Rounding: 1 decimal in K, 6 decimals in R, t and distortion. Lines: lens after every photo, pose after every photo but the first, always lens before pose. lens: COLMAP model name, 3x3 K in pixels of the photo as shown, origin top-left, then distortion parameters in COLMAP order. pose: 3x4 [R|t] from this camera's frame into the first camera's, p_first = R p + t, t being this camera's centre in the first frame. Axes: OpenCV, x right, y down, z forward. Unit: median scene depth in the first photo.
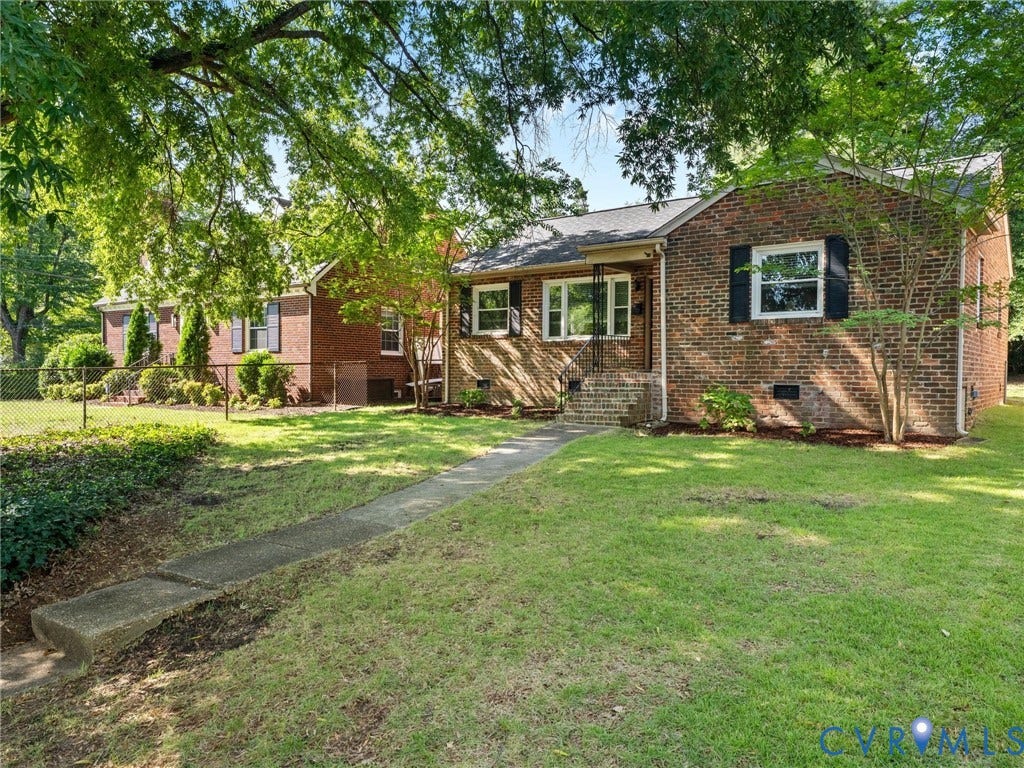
lens RADIAL K [[745.2, 0, 512.0], [0, 745.2, 384.0], [0, 0, 1]] dist [0.057844, -0.000198]
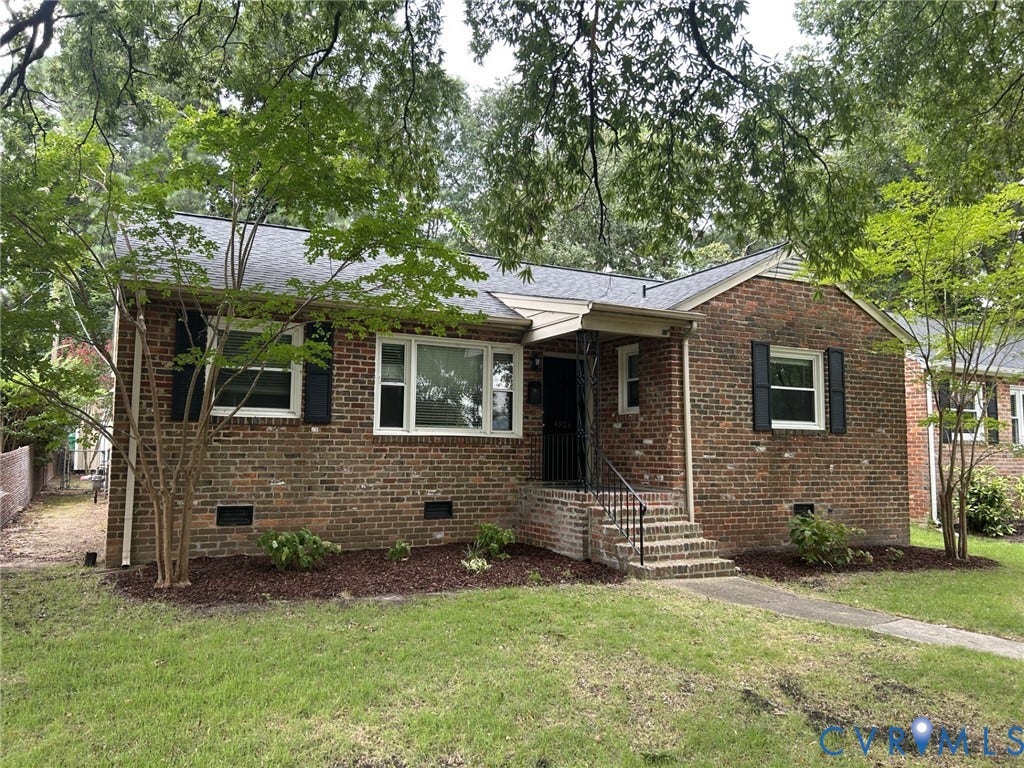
lens RADIAL K [[745.2, 0, 512.0], [0, 745.2, 384.0], [0, 0, 1]] dist [0.057844, -0.000198]
pose [[0.444417, 0.083408, 0.891928, -0.563391], [0.003907, 0.995466, -0.095037, -0.053261], [-0.895811, 0.045721, 0.442077, 0.843458]]
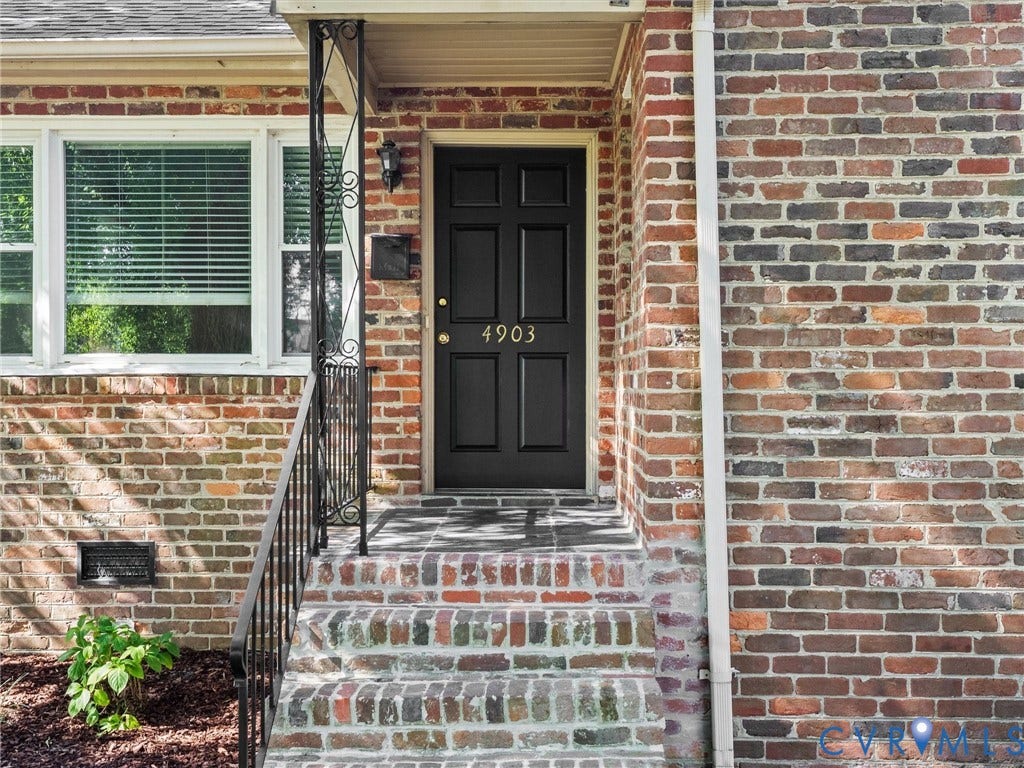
lens RADIAL K [[1142.1, 0, 512.0], [0, 1142.1, 384.0], [0, 0, 1]] dist [0.028827, 0.014722]
pose [[0.815982, -0.006746, 0.578038, -0.029643], [0.014595, 0.999854, -0.008934, -0.063643], [-0.577893, 0.015726, 0.815961, 0.788304]]
